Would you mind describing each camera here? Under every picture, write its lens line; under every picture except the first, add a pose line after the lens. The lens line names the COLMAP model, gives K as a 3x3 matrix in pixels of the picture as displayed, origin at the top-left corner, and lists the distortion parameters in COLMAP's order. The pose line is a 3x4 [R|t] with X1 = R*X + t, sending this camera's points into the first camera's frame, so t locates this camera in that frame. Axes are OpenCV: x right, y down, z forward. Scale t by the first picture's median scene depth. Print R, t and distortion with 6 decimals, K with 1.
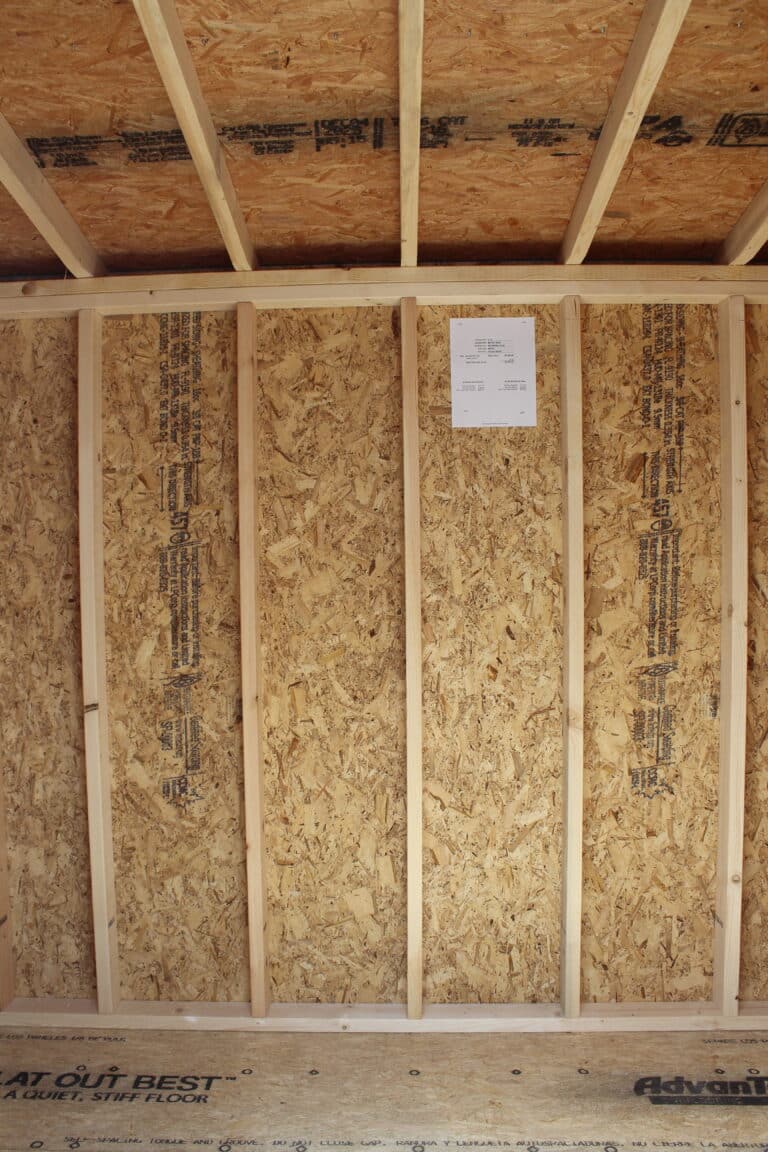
lens RADIAL K [[973.3, 0, 381.0], [0, 973.3, 572.4], [0, 0, 1]] dist [-0.066681, 0.015708]
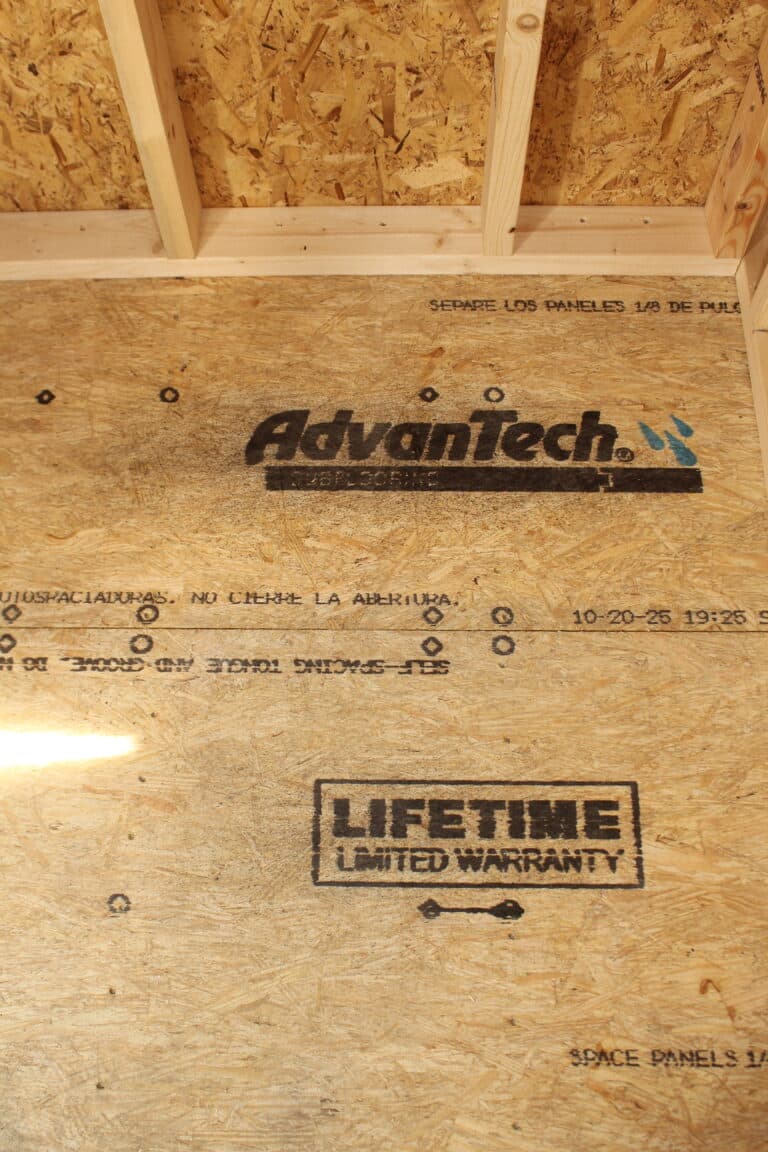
lens RADIAL K [[1124.5, 0, 383.6], [0, 1124.5, 577.9], [0, 0, 1]] dist [-0.062339, 0.000000]
pose [[0.999586, 0.001056, -0.028763, 0.313377], [0.025840, 0.407203, 0.912972, -0.005546], [0.012676, -0.913337, 0.407007, 0.583291]]
